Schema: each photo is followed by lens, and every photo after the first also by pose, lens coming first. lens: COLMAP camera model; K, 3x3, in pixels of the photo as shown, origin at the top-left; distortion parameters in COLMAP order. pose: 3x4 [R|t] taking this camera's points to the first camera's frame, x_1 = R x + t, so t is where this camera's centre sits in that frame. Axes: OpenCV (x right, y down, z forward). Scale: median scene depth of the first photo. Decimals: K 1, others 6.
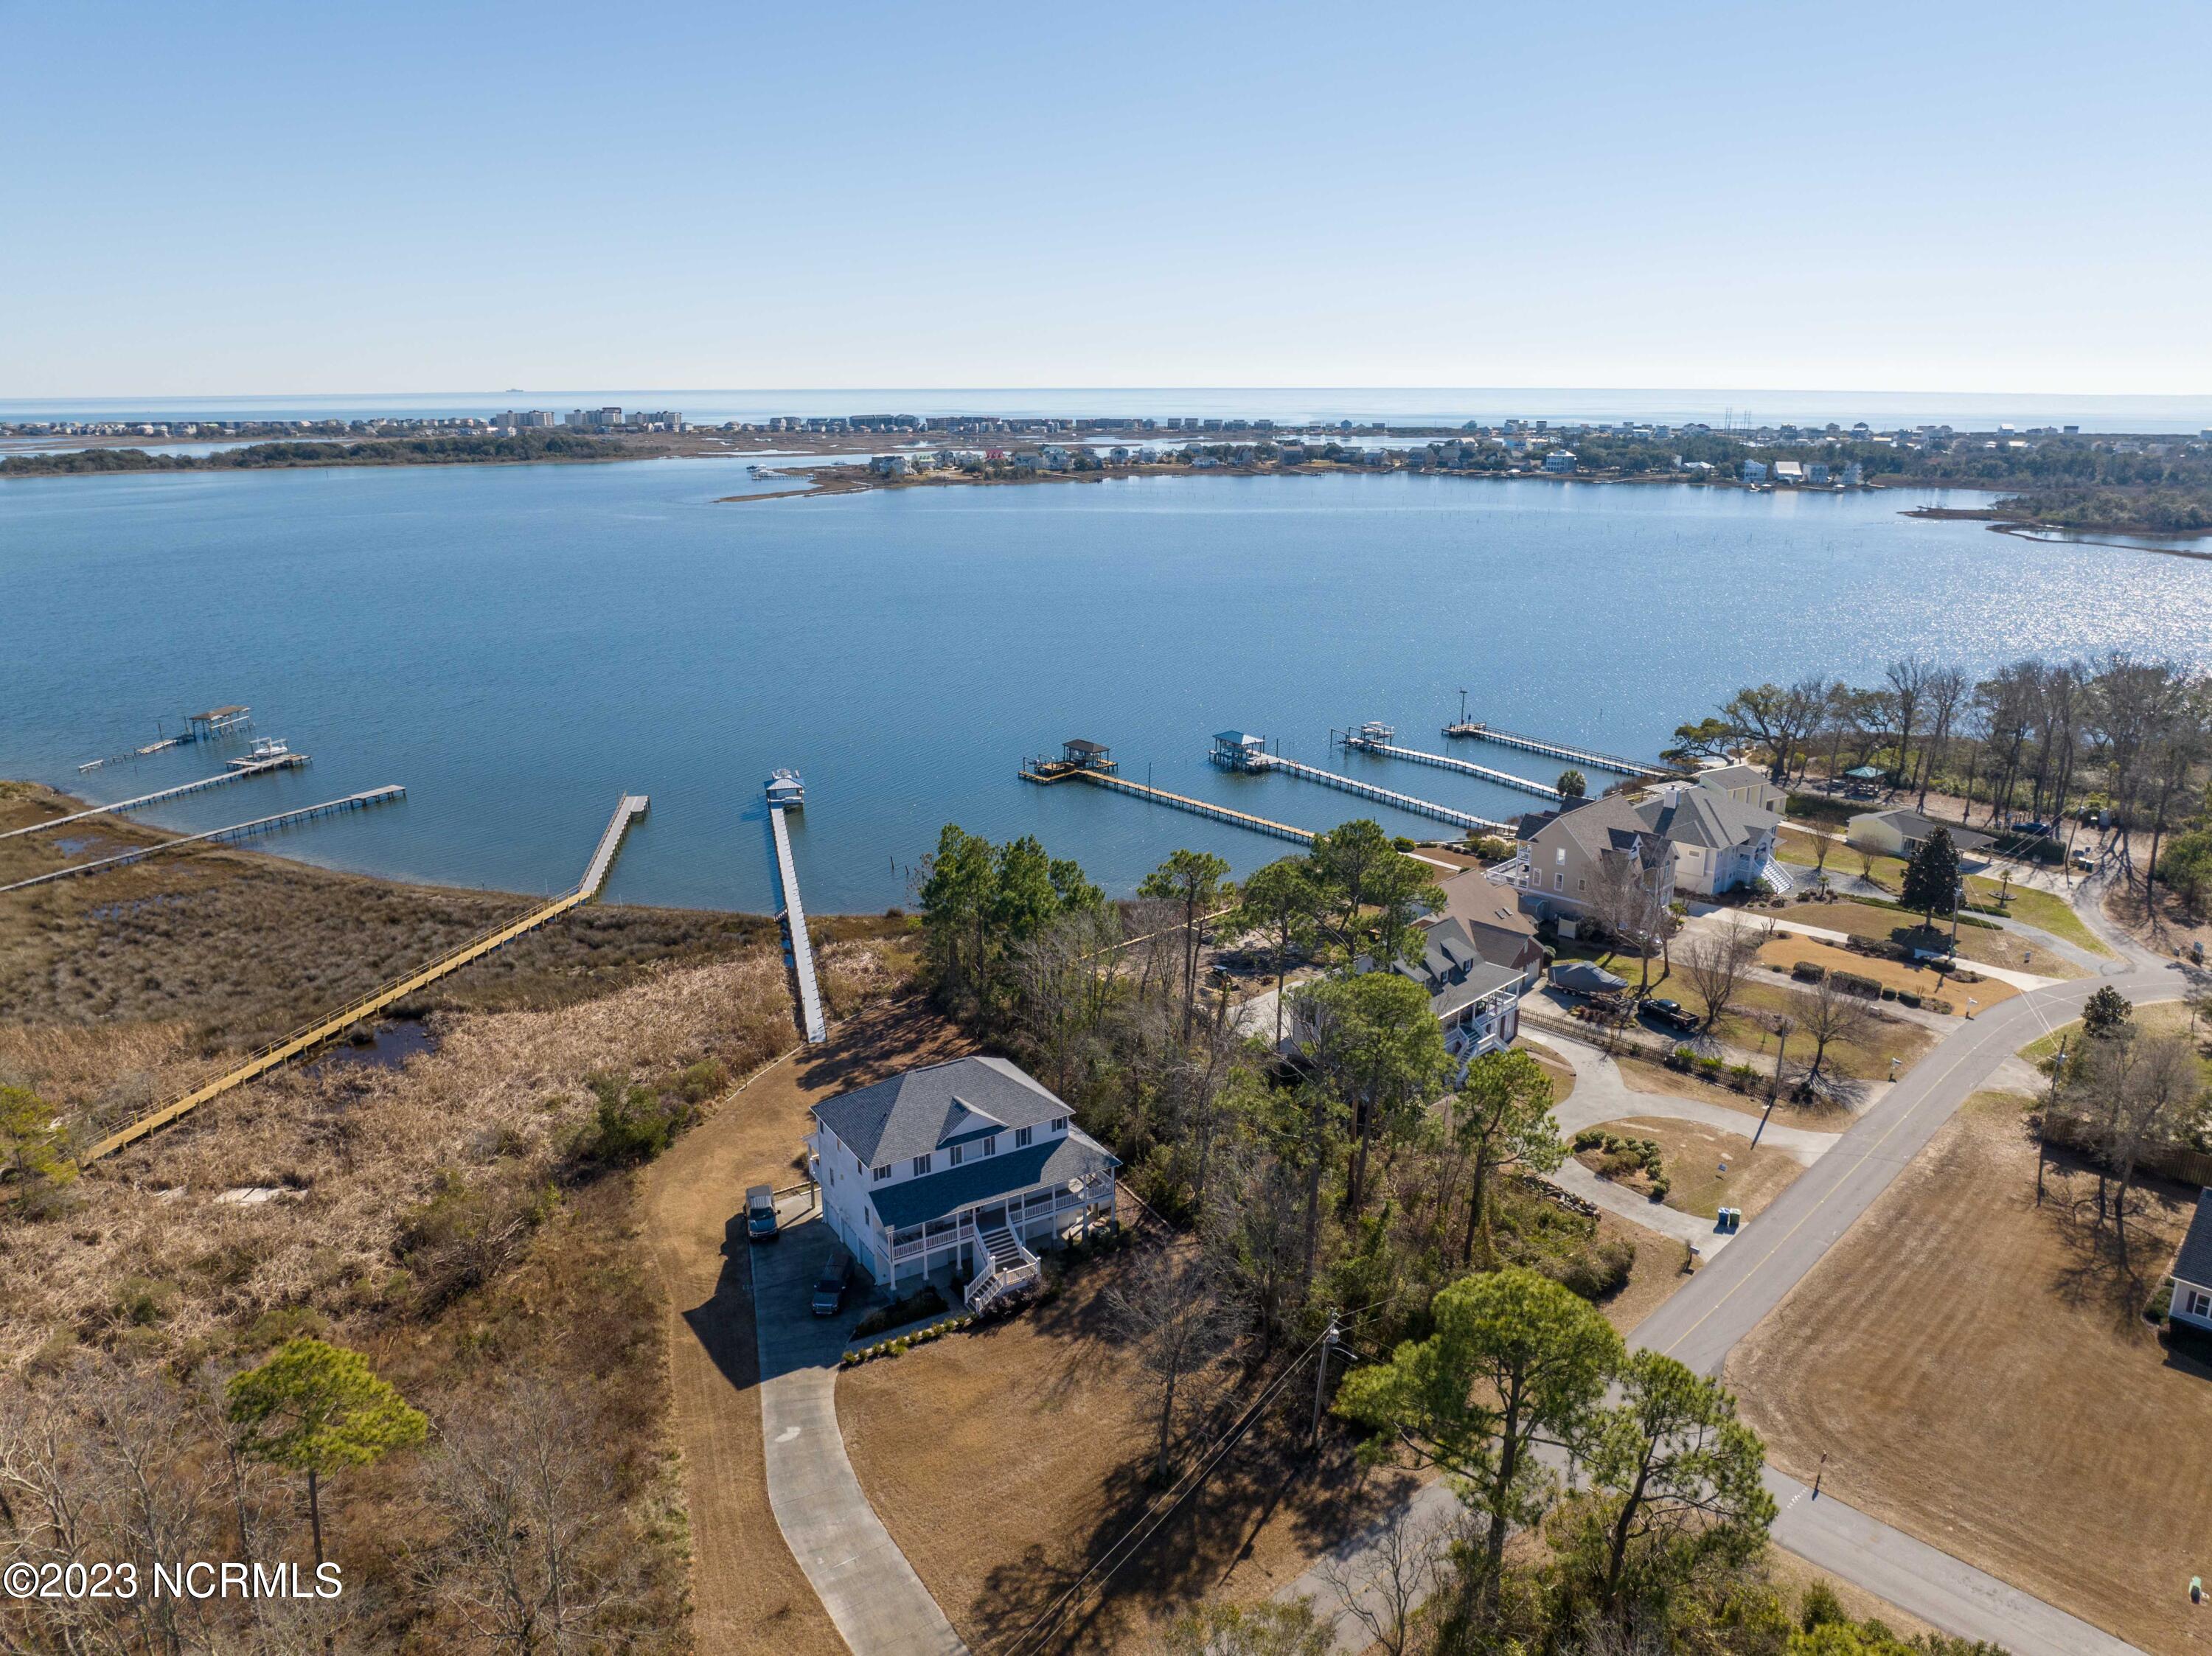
lens RADIAL K [[1564.5, 0, 1113.9], [0, 1564.5, 807.3], [0, 0, 1]] dist [-0.042008, 0.011434]
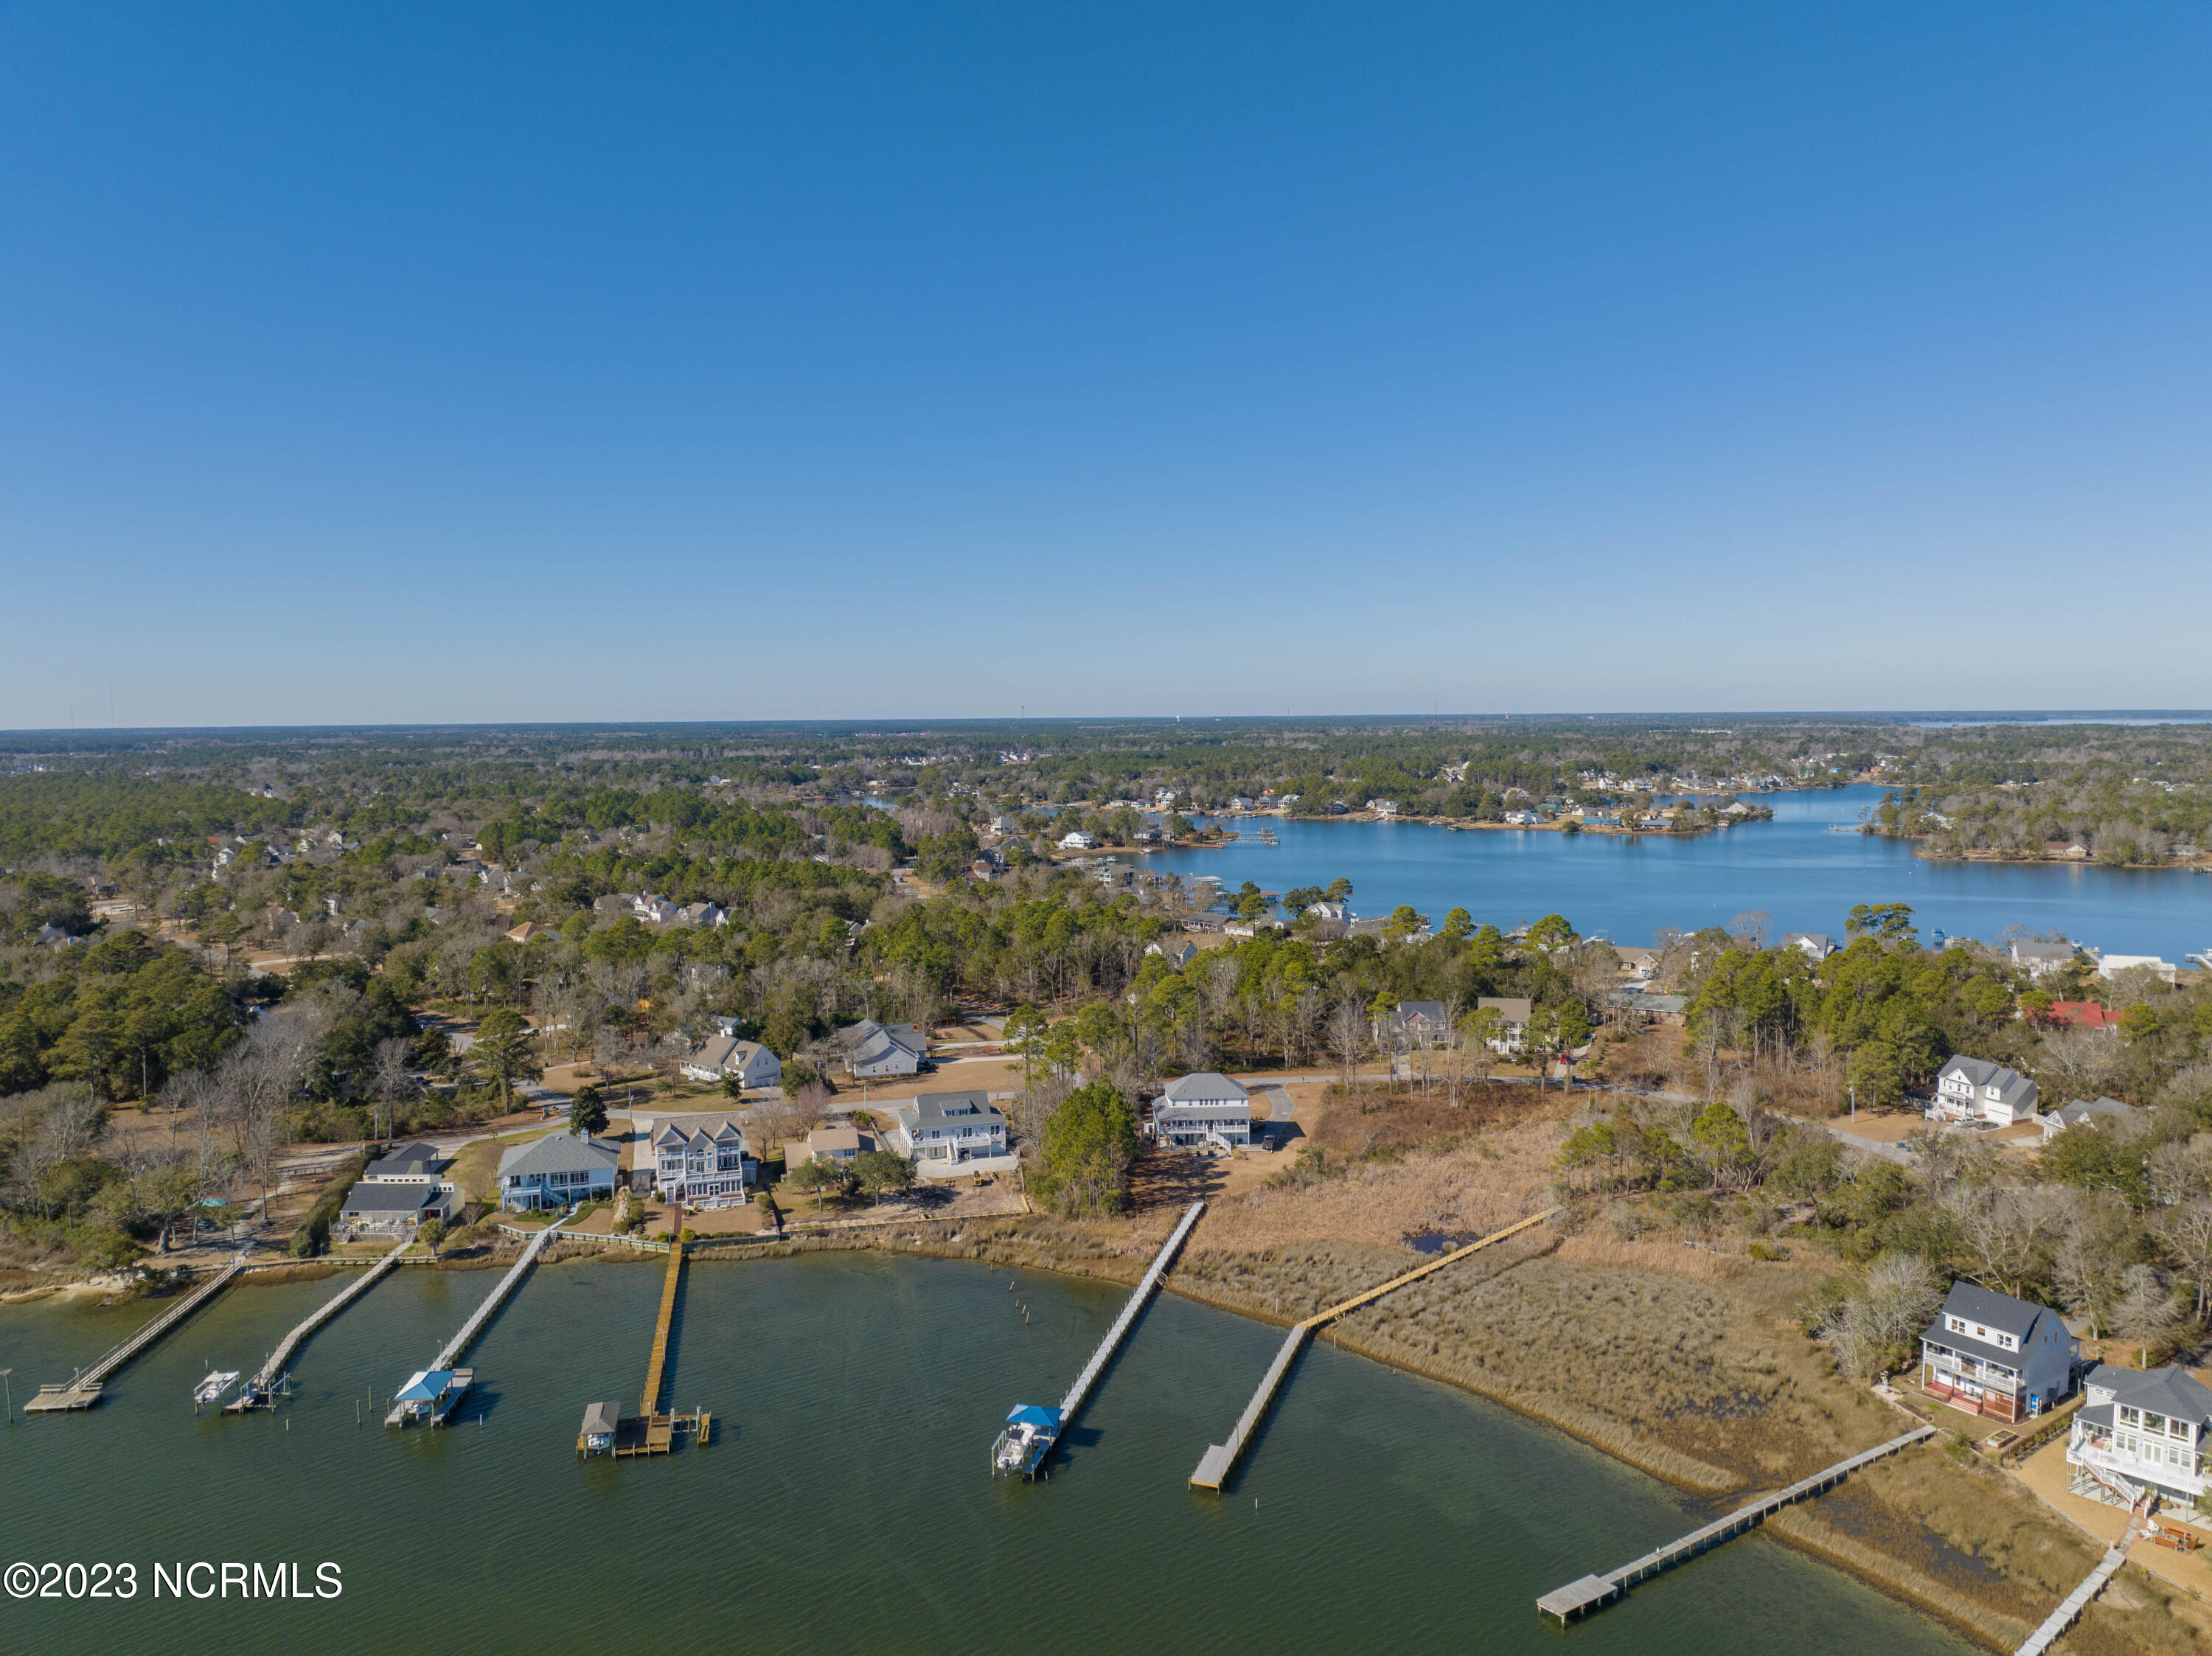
lens RADIAL K [[1564.5, 0, 1114.1], [0, 1564.5, 820.2], [0, 0, 1]] dist [-0.042008, 0.011434]
pose [[-0.875492, -0.023866, 0.482644, -0.984676], [0.137018, 0.945529, 0.295298, -0.837266], [-0.463401, 0.324661, -0.824533, 2.445262]]
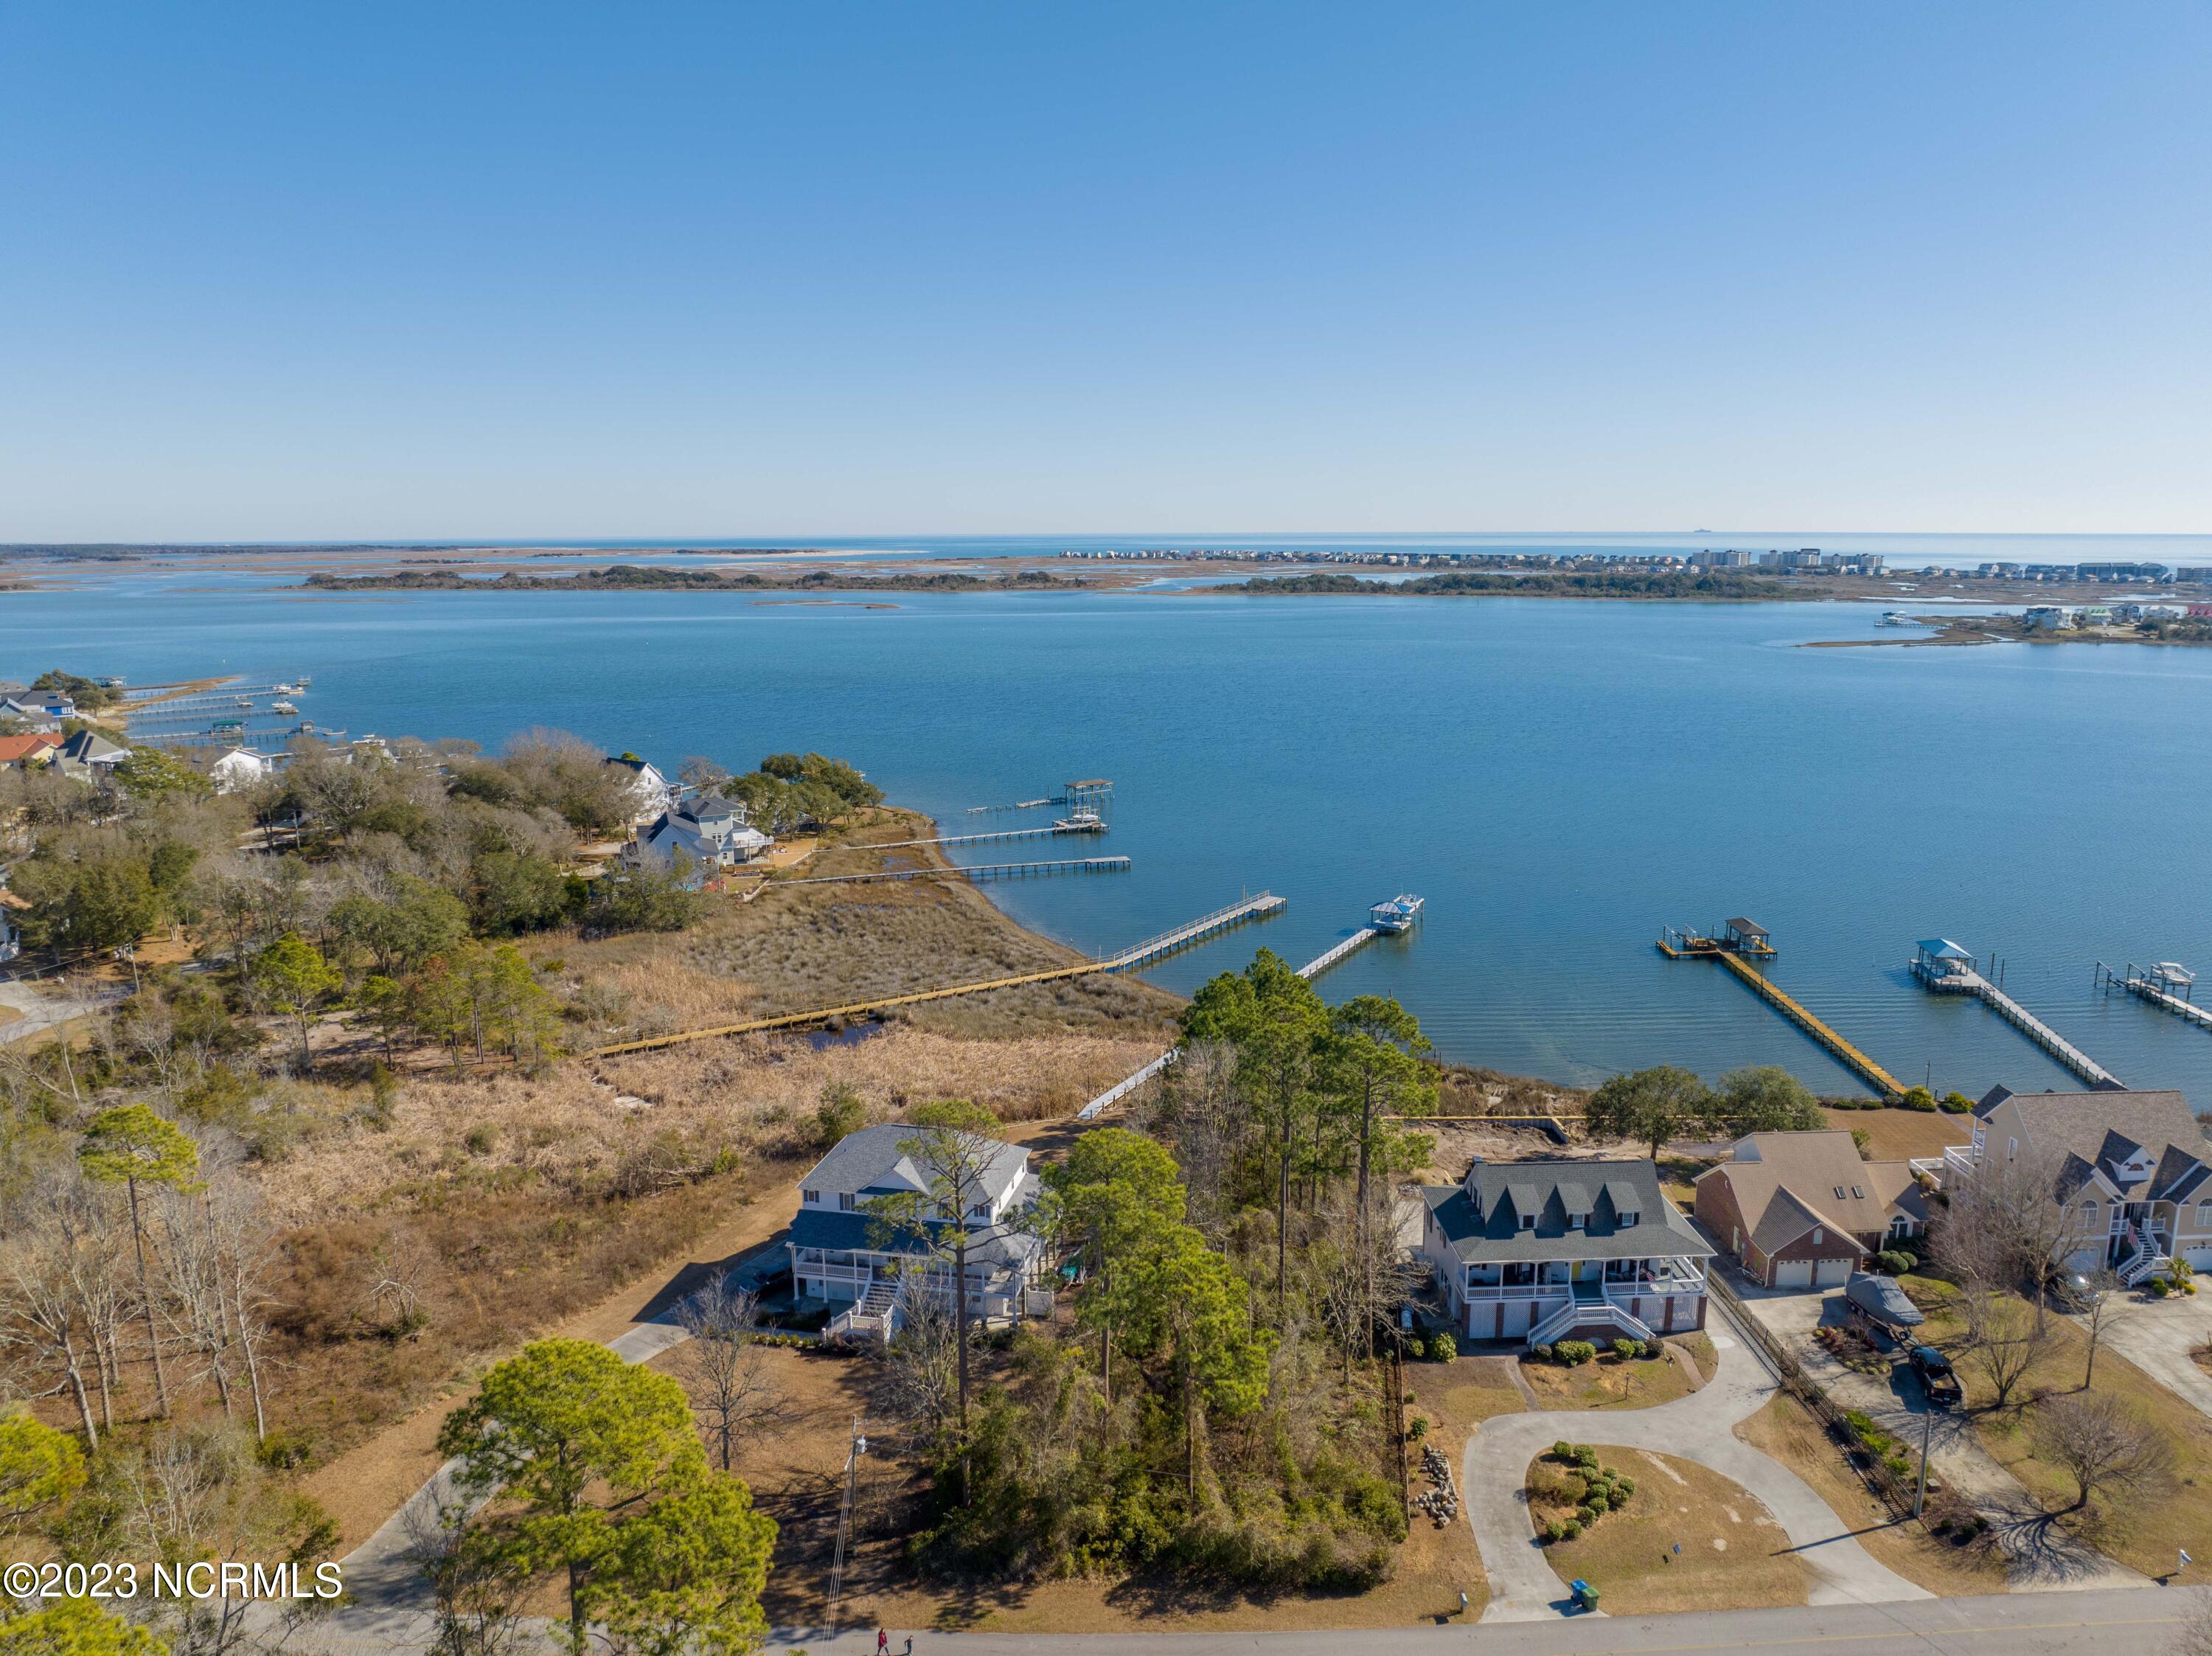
lens RADIAL K [[1564.5, 0, 1114.1], [0, 1564.5, 821.3], [0, 0, 1]] dist [-0.042008, 0.011434]
pose [[0.729438, 0.125368, -0.672460, 0.536959], [-0.177094, 0.984156, -0.008621, -0.047752], [0.660725, 0.125377, 0.740083, 0.189672]]
